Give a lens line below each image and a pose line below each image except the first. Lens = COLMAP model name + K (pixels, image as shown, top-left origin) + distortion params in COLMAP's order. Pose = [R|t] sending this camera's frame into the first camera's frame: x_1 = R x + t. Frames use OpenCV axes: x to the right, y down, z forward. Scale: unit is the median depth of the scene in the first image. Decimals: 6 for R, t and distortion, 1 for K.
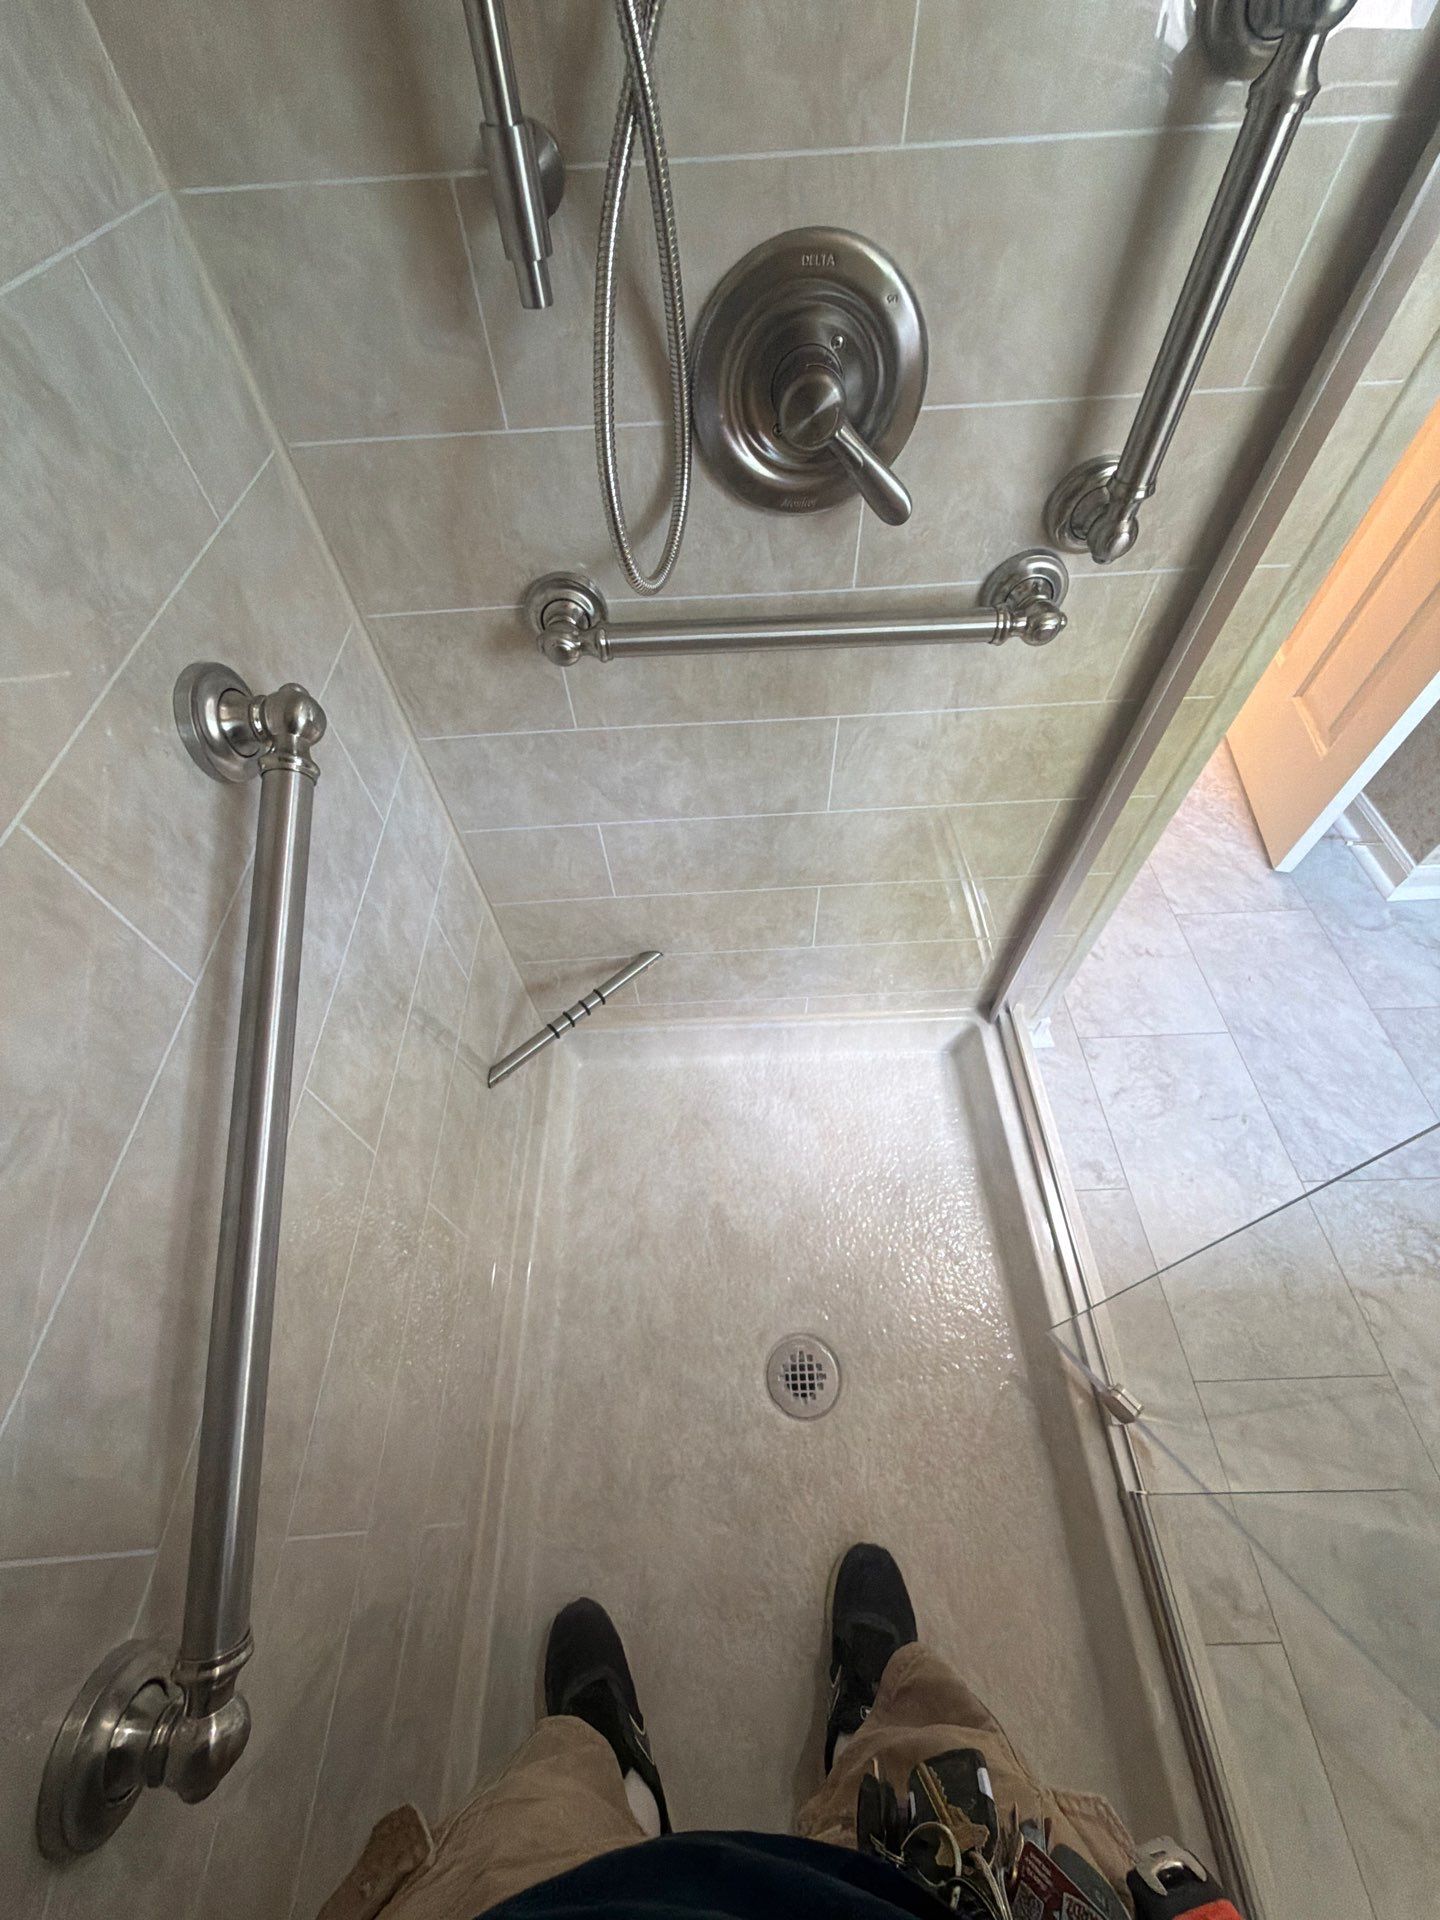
lens RADIAL K [[770.6, 0, 714.2], [0, 770.6, 956.3], [0, 0, 1]] dist [-0.000759, 0.000699]
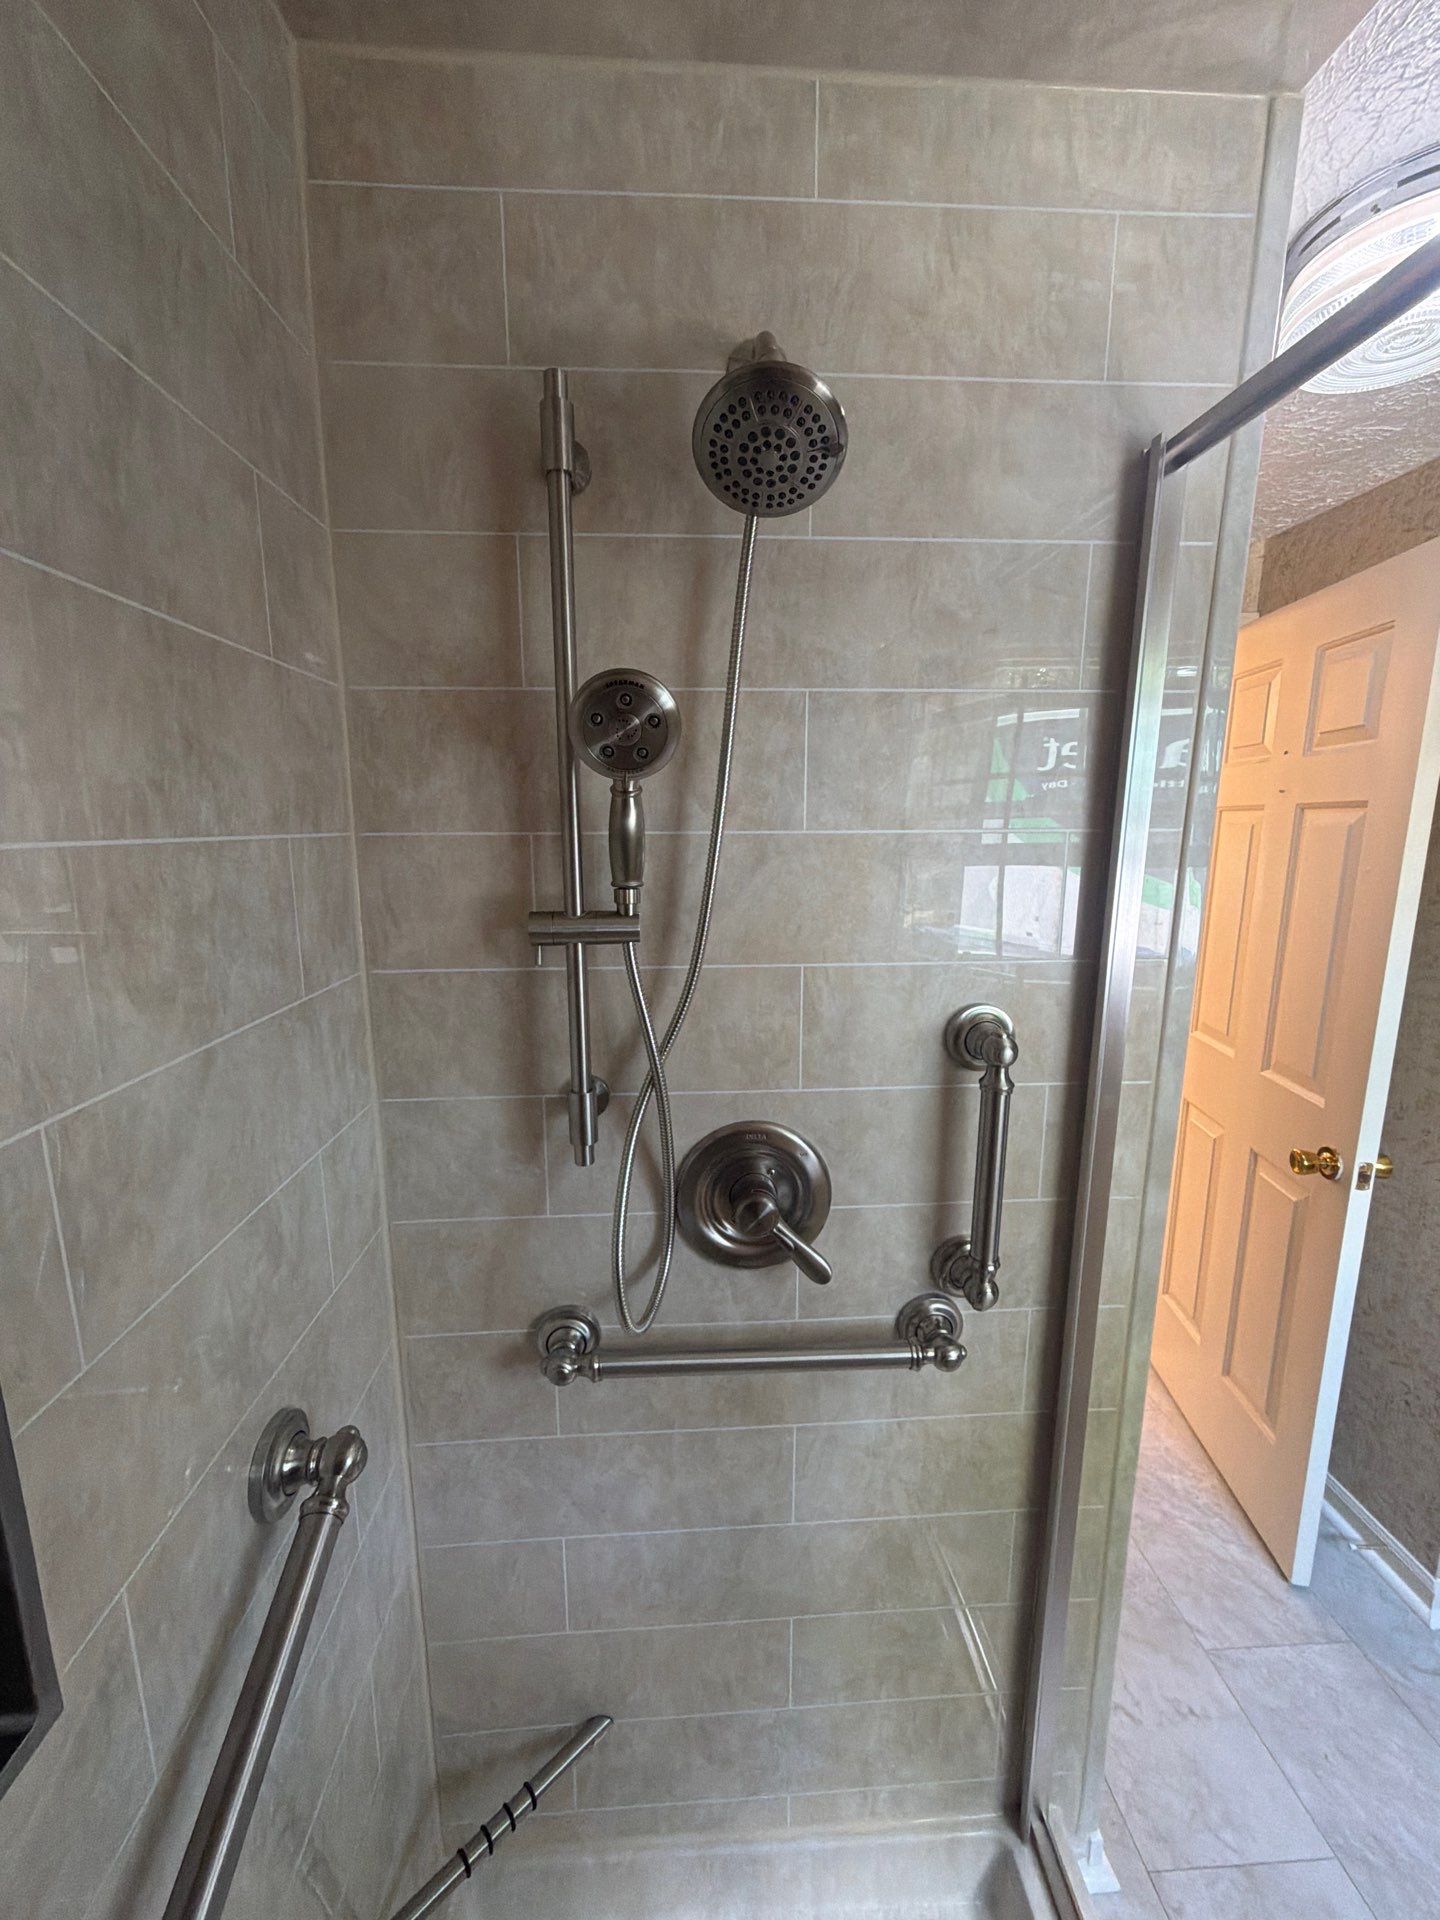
lens RADIAL K [[770.6, 0, 714.2], [0, 770.6, 956.3], [0, 0, 1]] dist [-0.000759, 0.000699]
pose [[0.998934, 0.029282, 0.035697, -0.018673], [0.004130, 0.713375, -0.700770, -0.013241], [-0.045986, 0.700170, 0.712493, -0.316173]]
